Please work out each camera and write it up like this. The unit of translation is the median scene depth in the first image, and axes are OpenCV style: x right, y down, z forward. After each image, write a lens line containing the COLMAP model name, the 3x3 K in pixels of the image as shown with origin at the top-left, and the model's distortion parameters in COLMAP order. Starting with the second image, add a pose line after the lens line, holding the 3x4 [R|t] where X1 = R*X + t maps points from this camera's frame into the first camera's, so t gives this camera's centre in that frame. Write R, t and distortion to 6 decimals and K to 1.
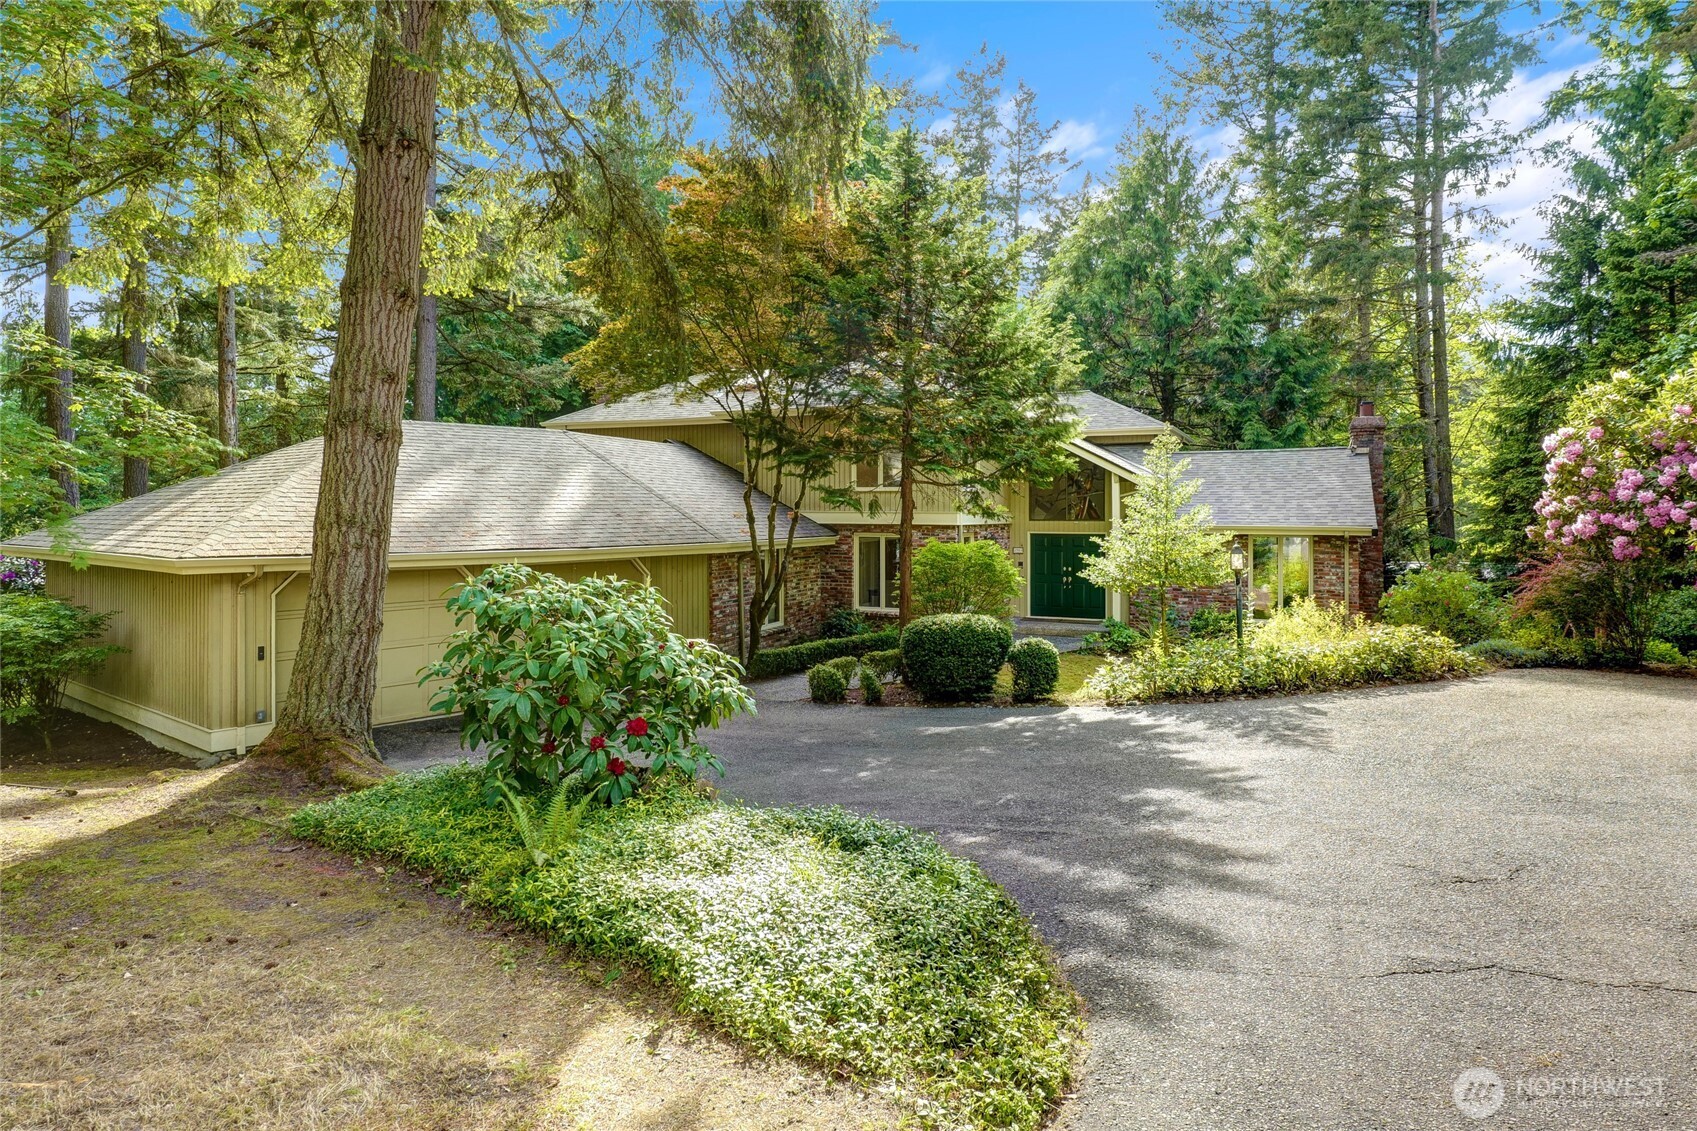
lens RADIAL K [[951.2, 0, 849.4], [0, 951.2, 558.1], [0, 0, 1]] dist [0.014077, 0.000532]
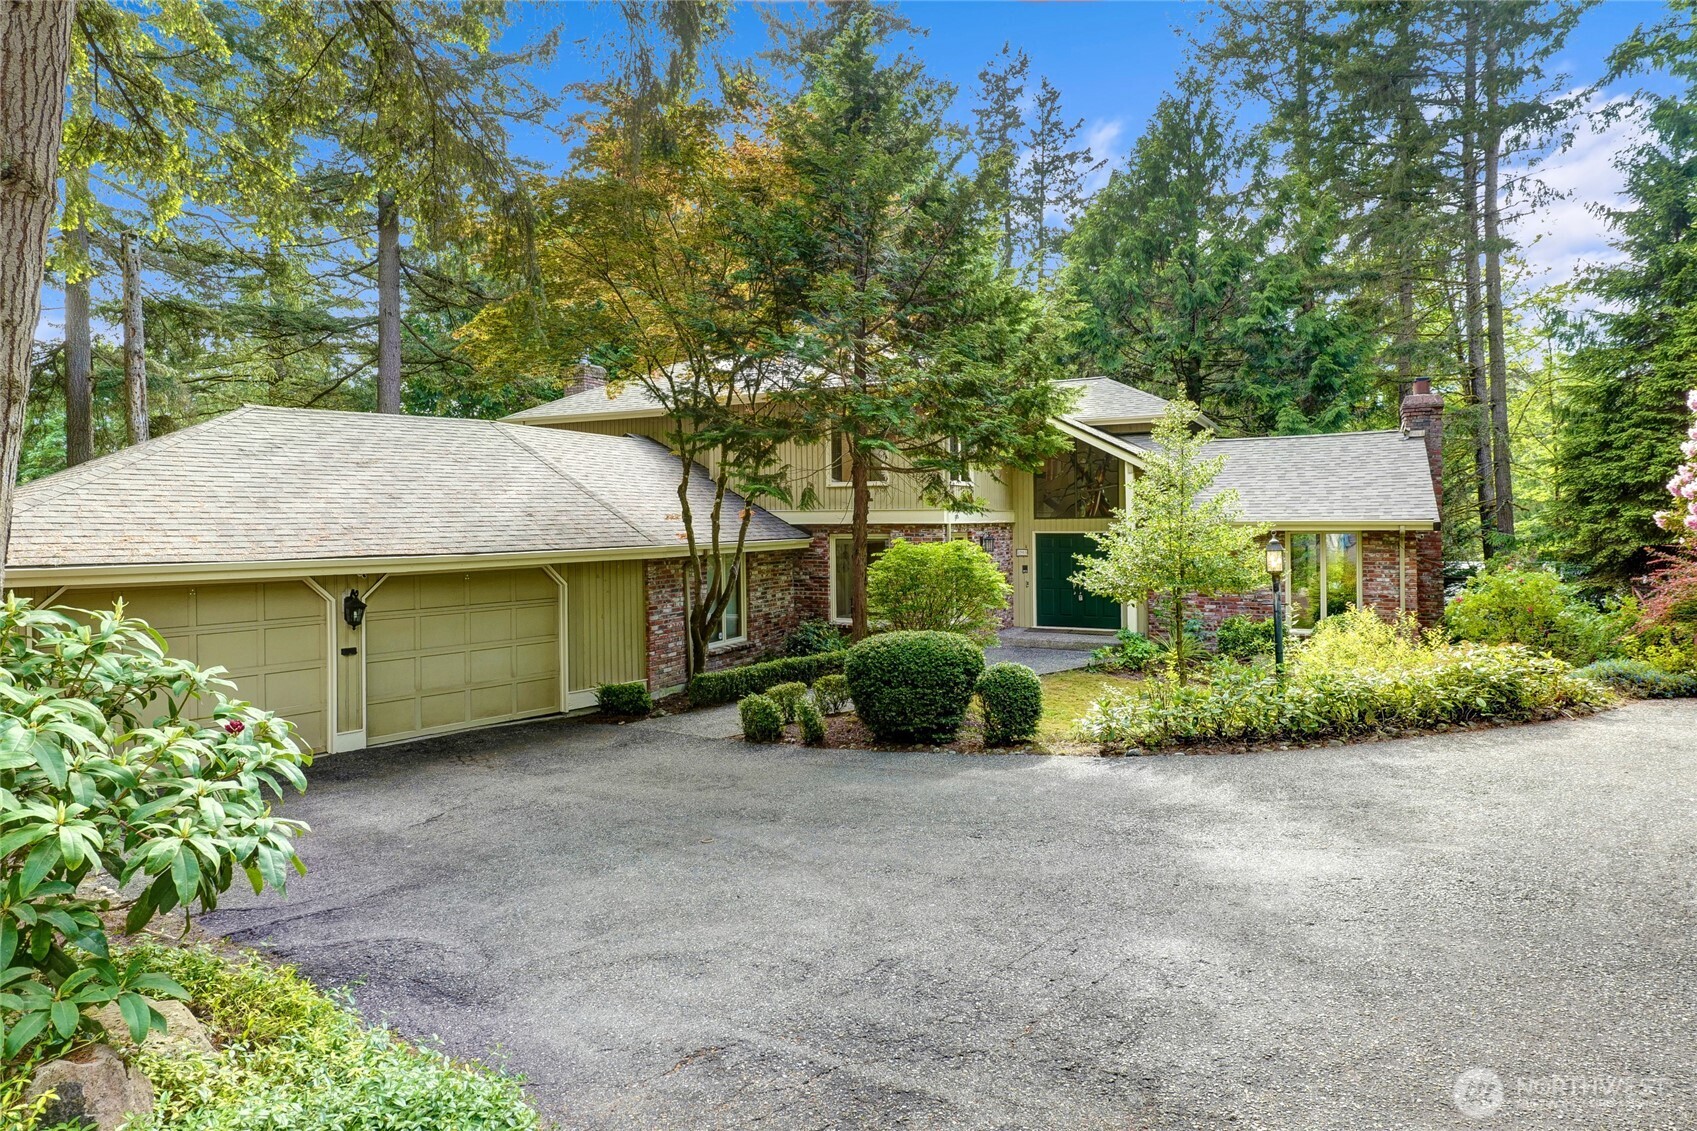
lens RADIAL K [[940.0, 0, 847.3], [0, 940.0, 569.0], [0, 0, 1]] dist [0.007419, 0.001065]
pose [[0.999305, -0.010356, -0.035812, 0.051632], [0.010528, 0.999934, 0.004625, 0.001490], [0.035762, -0.004999, 0.999348, 0.131959]]
